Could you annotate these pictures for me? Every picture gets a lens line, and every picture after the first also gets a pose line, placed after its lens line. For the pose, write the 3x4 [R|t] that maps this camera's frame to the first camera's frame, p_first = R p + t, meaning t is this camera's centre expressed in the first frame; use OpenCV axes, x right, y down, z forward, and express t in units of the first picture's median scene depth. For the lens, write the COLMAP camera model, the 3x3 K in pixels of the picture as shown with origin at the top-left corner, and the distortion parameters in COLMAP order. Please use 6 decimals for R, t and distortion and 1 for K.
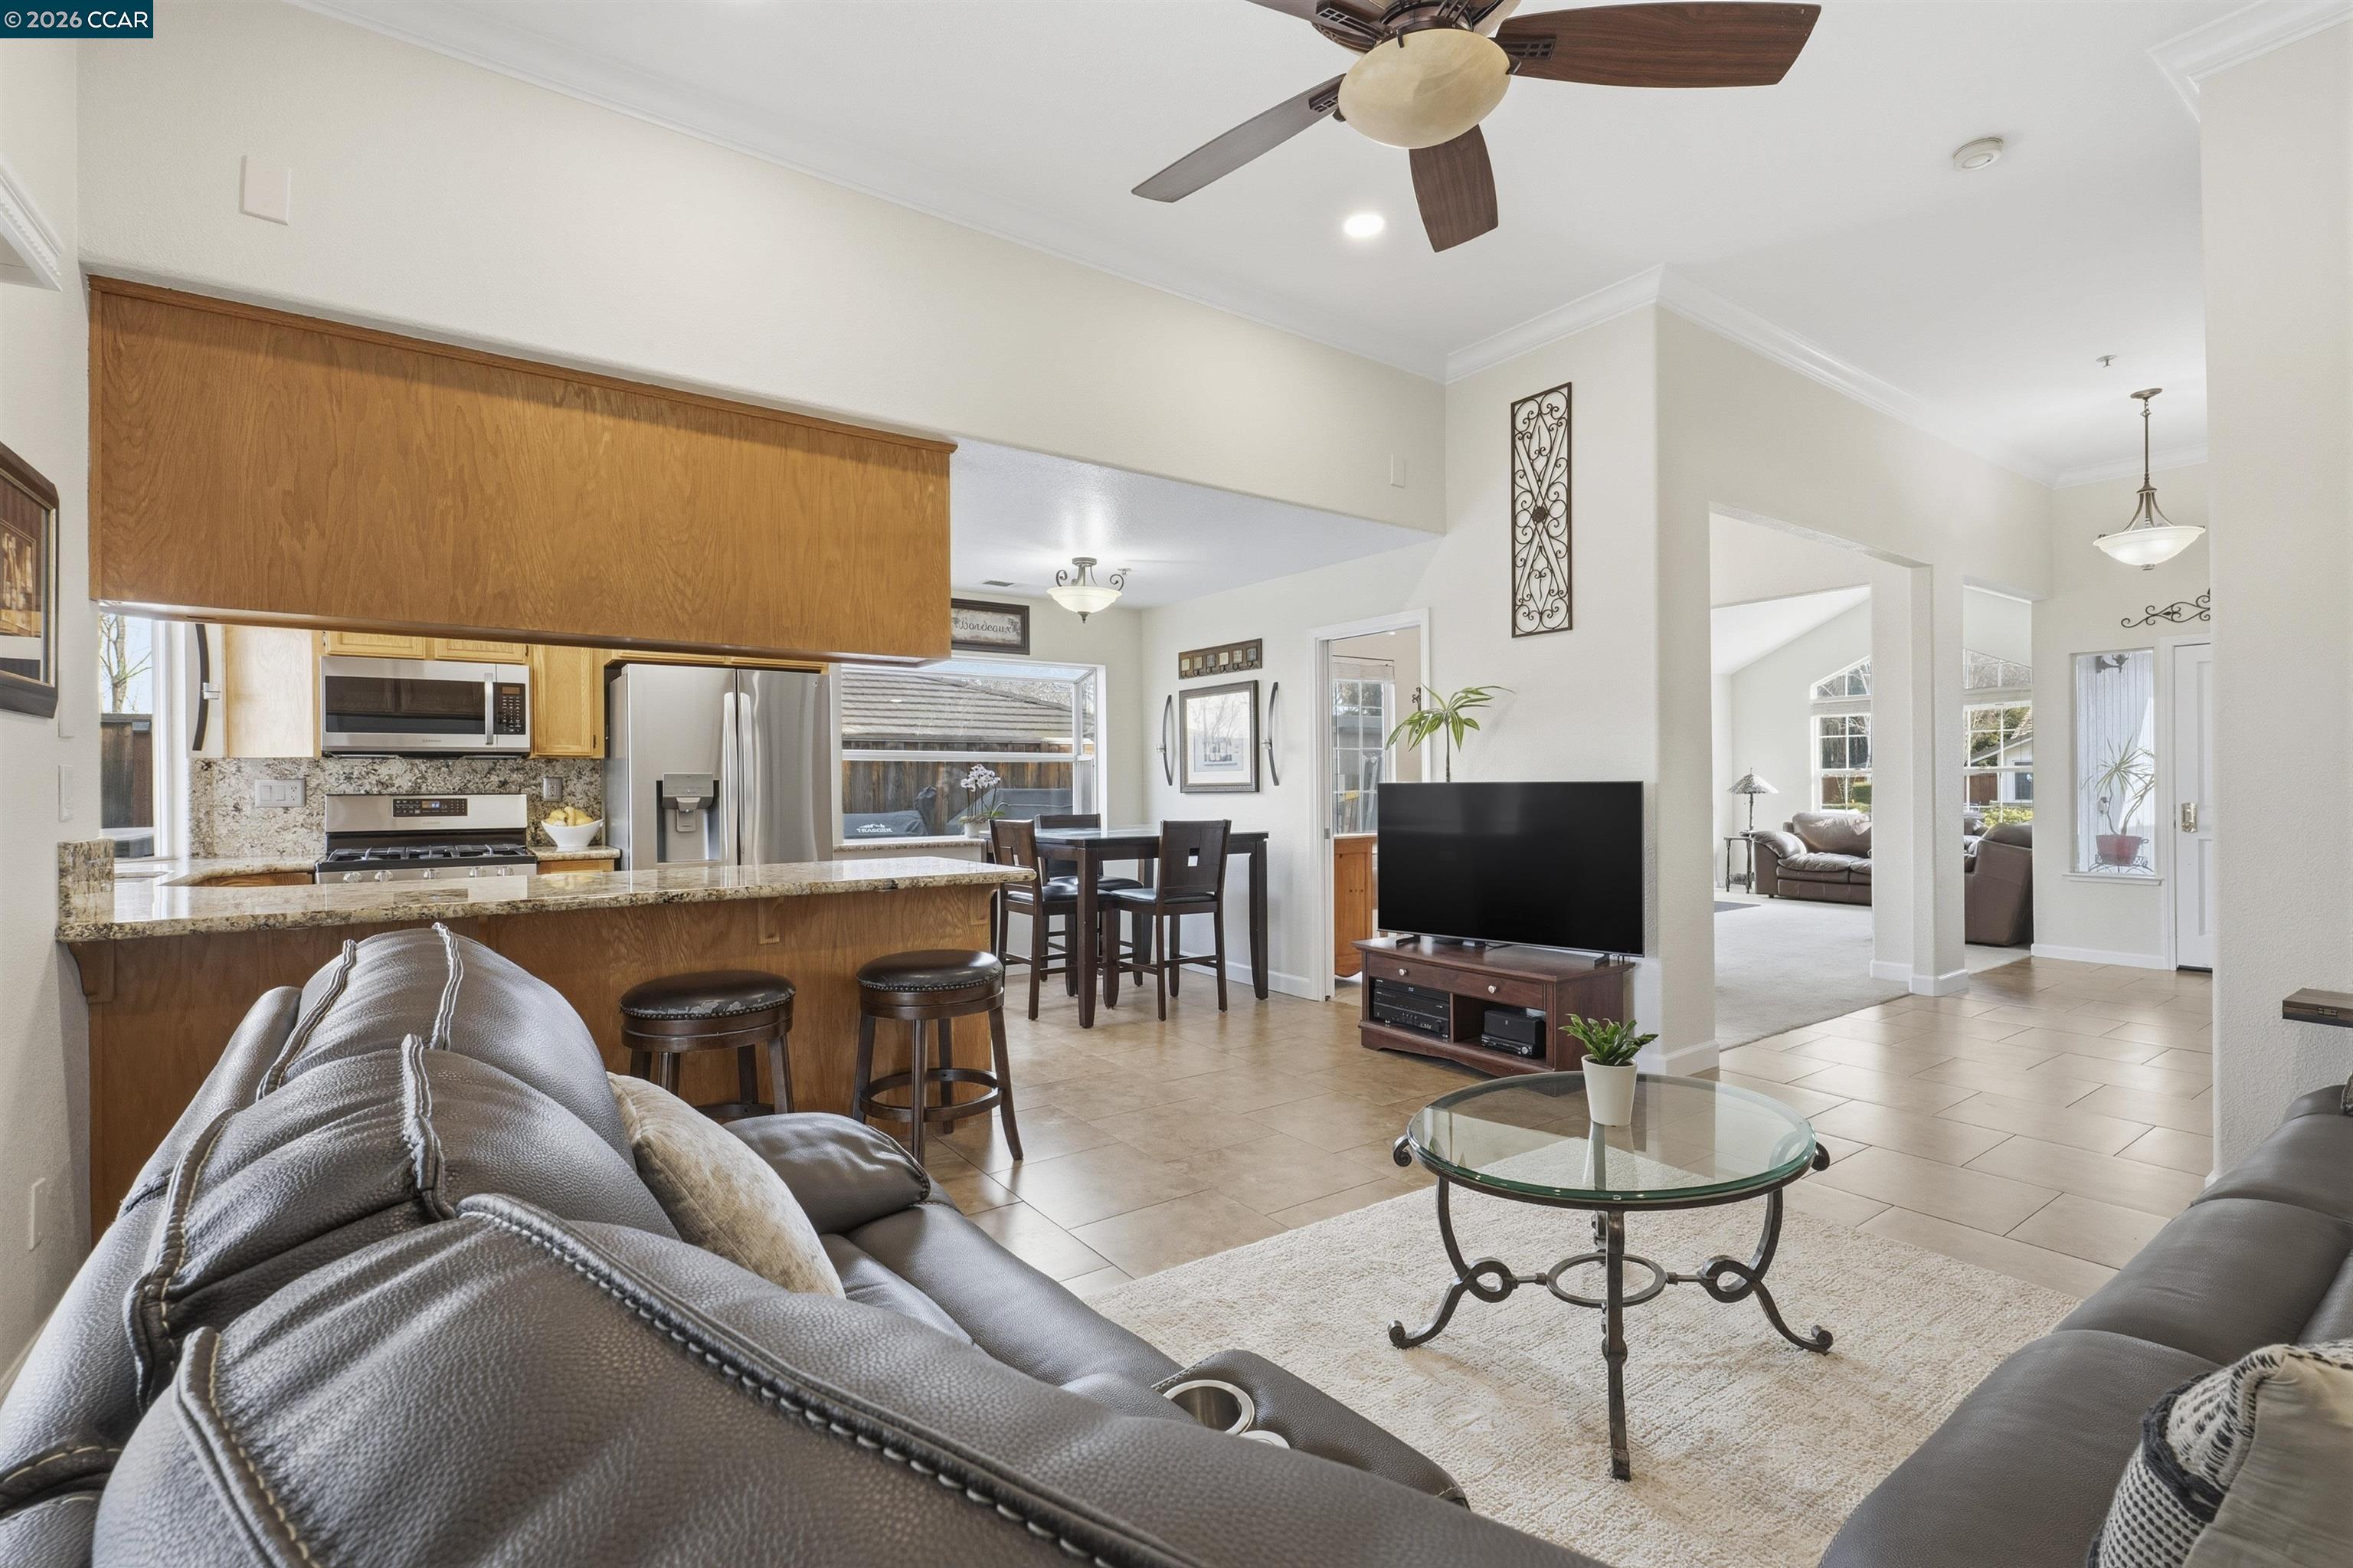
lens RADIAL K [[1039.6, 0, 1173.5], [0, 1039.6, 785.2], [0, 0, 1]] dist [0.000538, 0.000201]
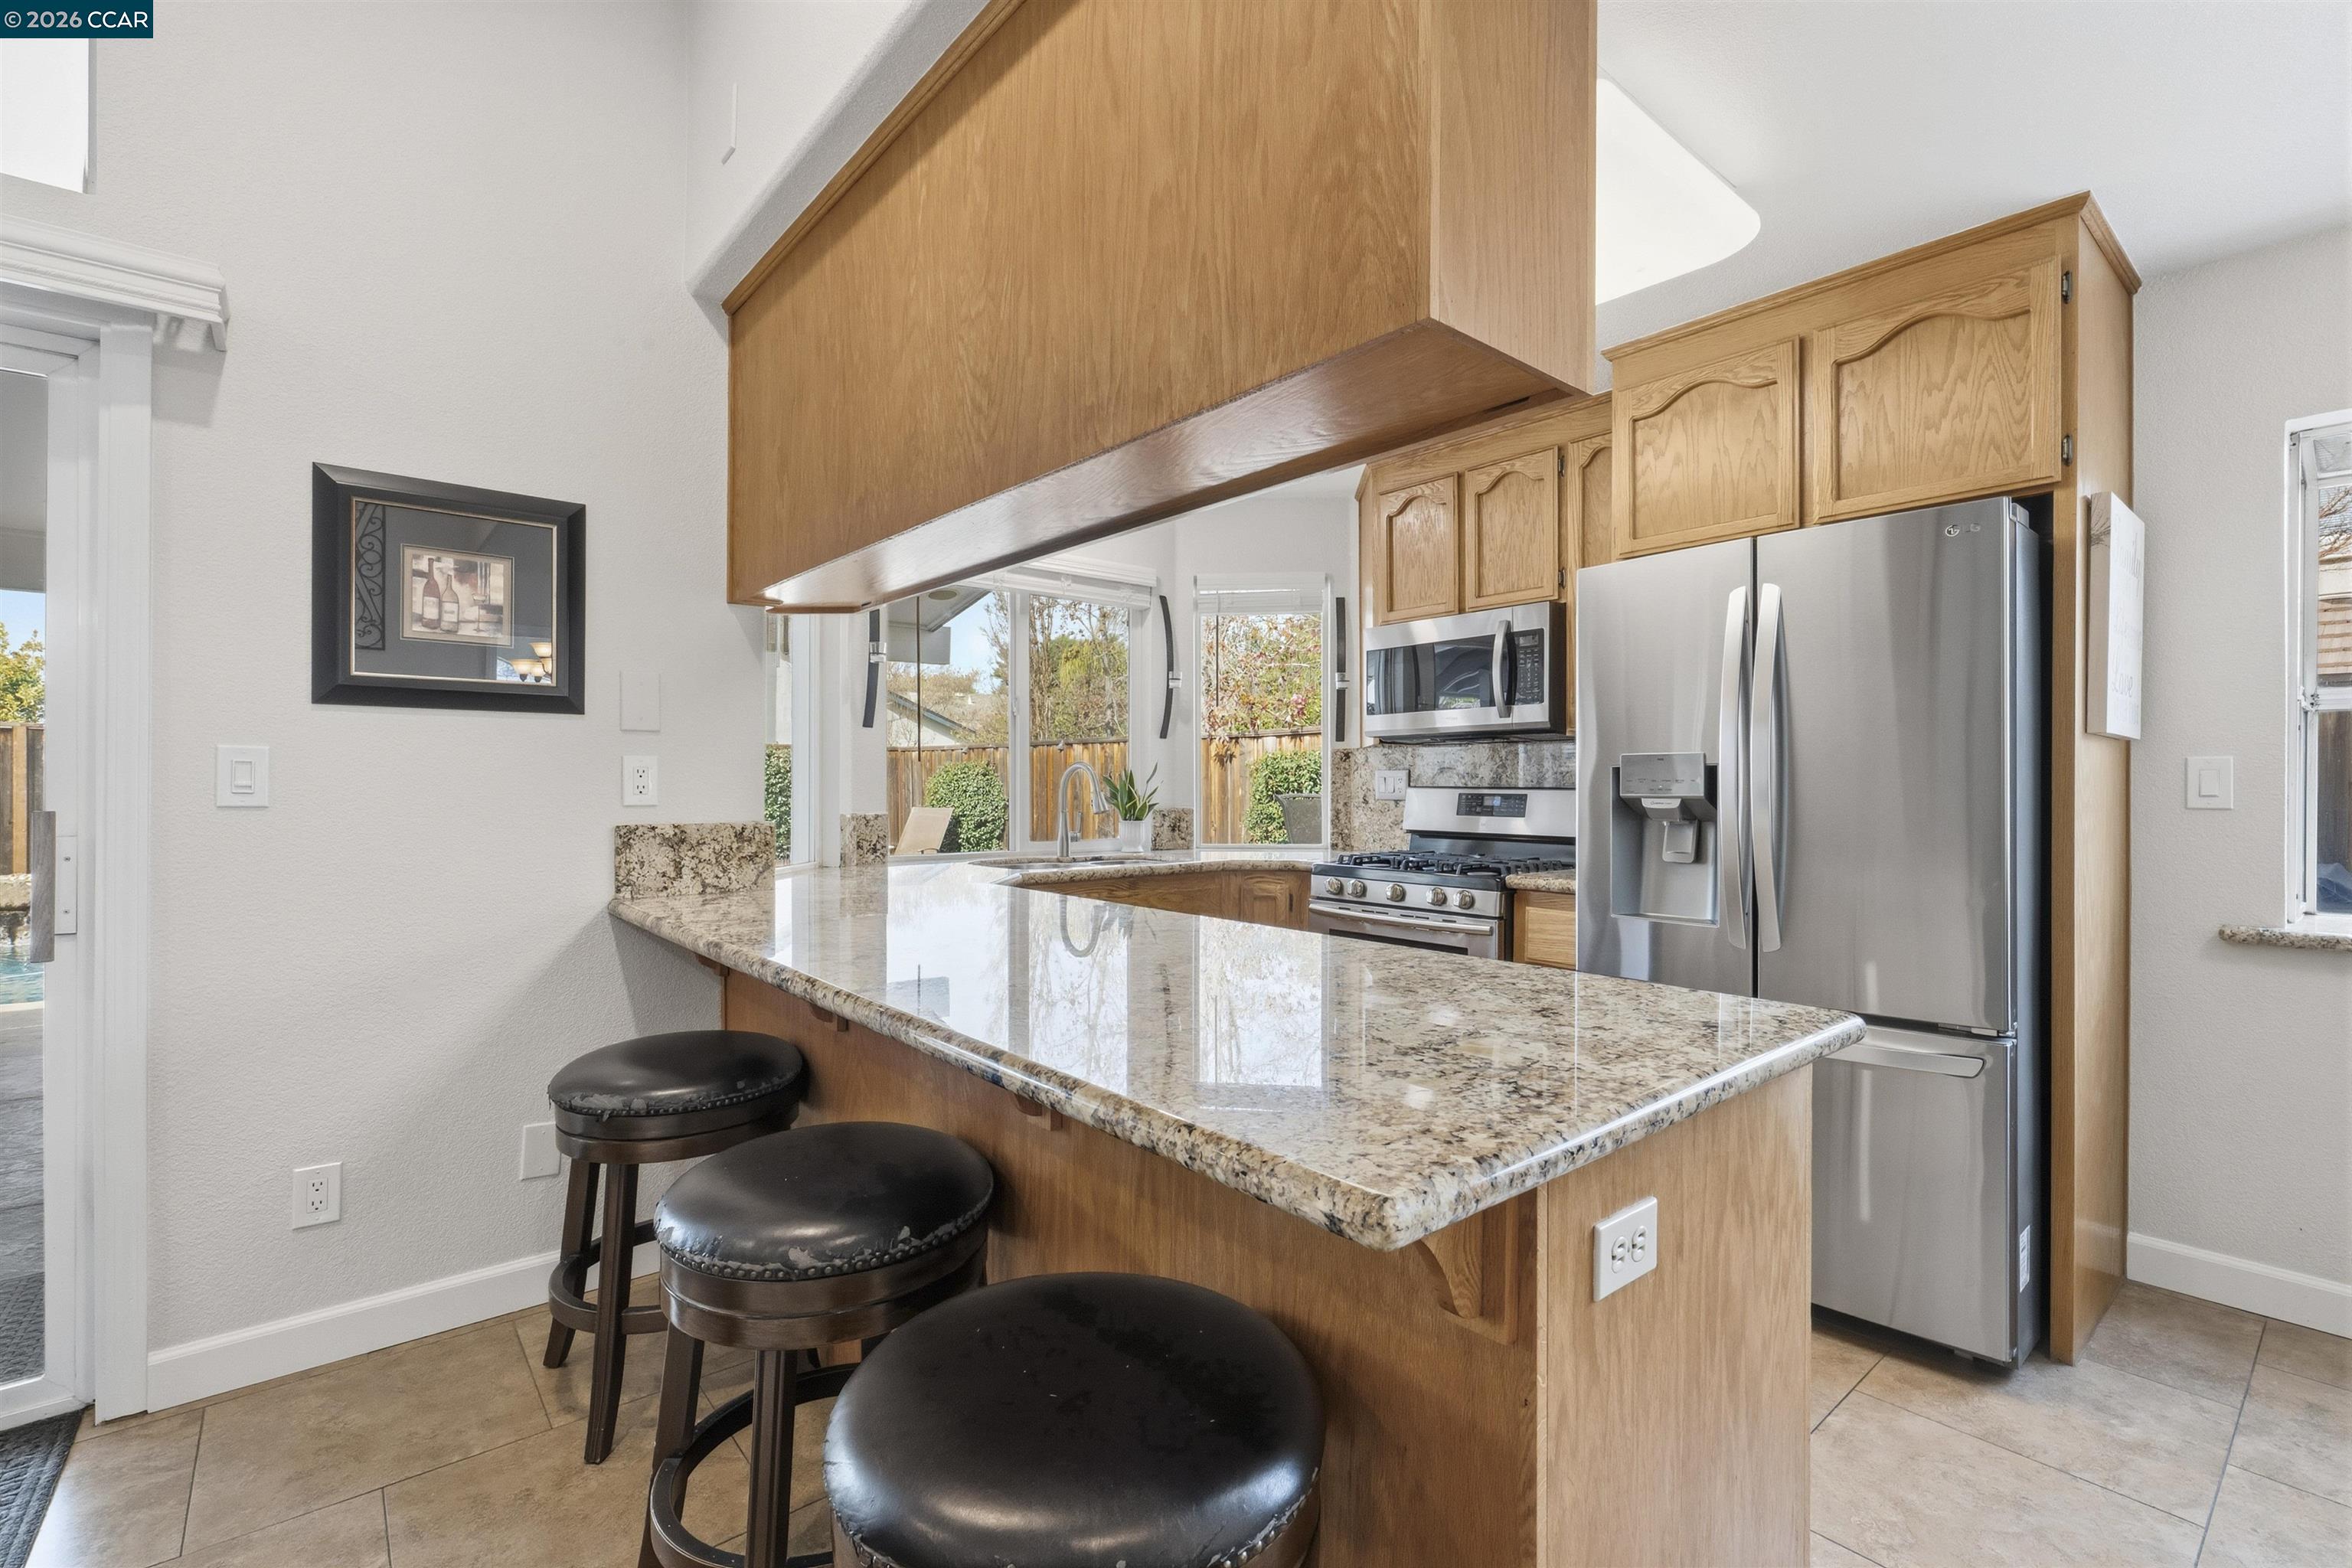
lens RADIAL K [[1044.8, 0, 1176.9], [0, 1044.8, 785.9], [0, 0, 1]] dist [-0.000700, 0.000075]
pose [[0.083854, 0.008836, -0.996439, 0.046431], [-0.002323, 0.999960, 0.008672, 0.001099], [0.996475, 0.001587, 0.083871, 0.742517]]
